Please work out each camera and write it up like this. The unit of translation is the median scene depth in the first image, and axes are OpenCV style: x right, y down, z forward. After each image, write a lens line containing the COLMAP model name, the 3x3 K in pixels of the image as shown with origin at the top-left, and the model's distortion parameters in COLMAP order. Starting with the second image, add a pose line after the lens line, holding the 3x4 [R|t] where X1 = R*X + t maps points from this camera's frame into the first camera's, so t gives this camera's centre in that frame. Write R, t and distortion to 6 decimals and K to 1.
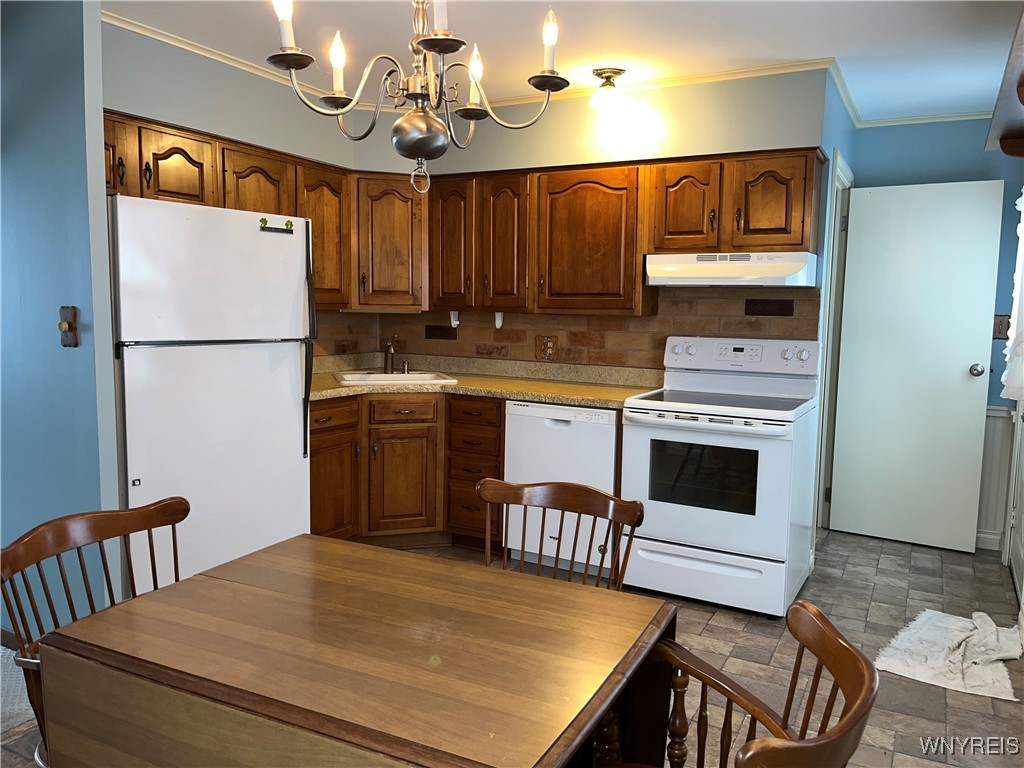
lens RADIAL K [[773.7, 0, 512.0], [0, 773.7, 384.0], [0, 0, 1]] dist [0.035320, -0.002361]
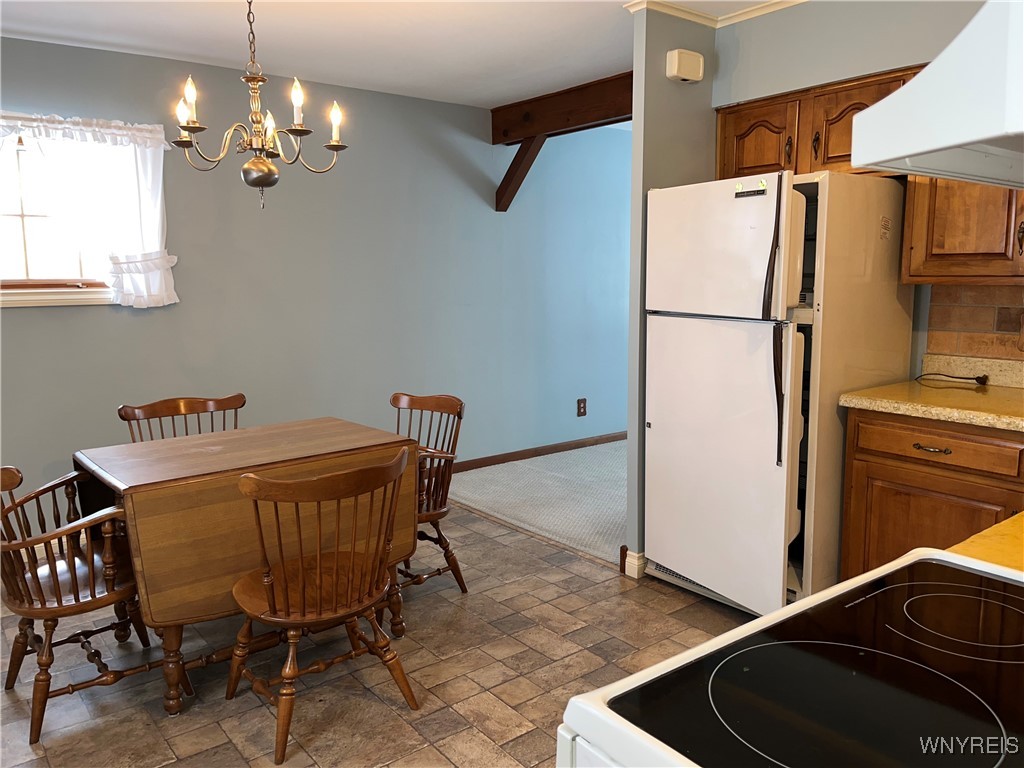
lens RADIAL K [[862.1, 0, 512.0], [0, 862.1, 384.0], [0, 0, 1]] dist [0.053076, 0.000508]
pose [[-0.400857, 0.109687, -0.909551, 0.554020], [-0.098146, 0.981952, 0.161673, -0.091061], [0.910868, 0.154077, -0.382857, 0.892925]]
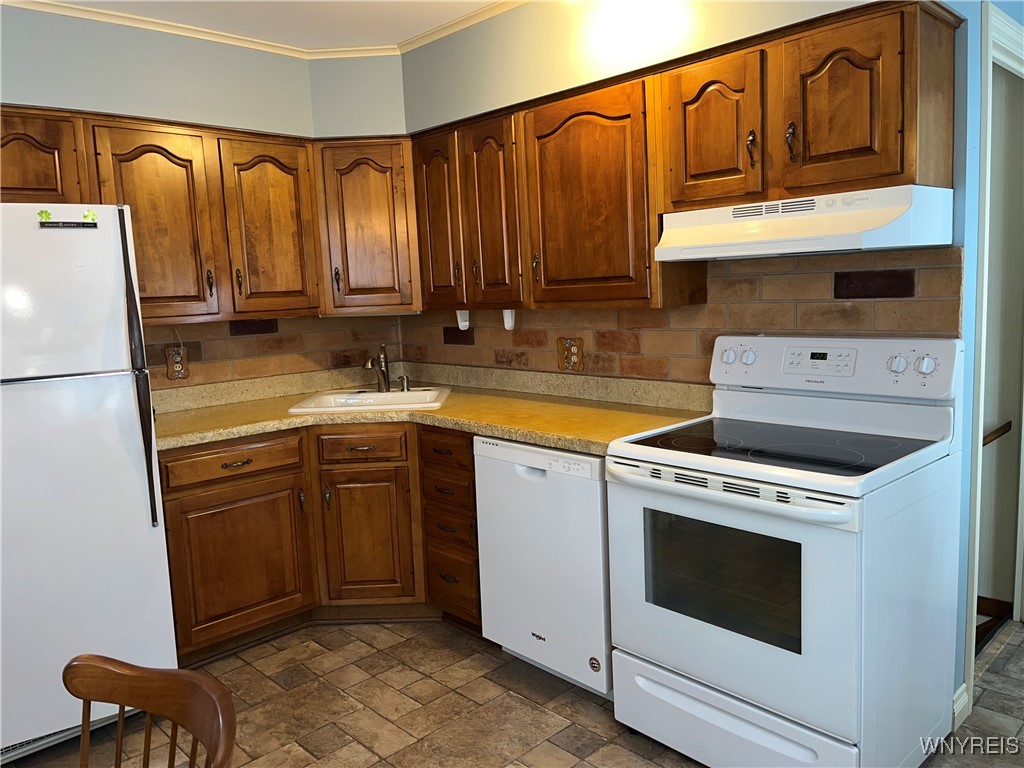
lens RADIAL K [[773.7, 0, 512.0], [0, 773.7, 384.0], [0, 0, 1]] dist [0.035320, -0.002361]
pose [[0.950295, -0.018794, -0.310783, 0.243995], [0.027481, 0.999344, 0.023597, -0.041882], [0.310136, -0.030965, 0.950188, 0.325919]]
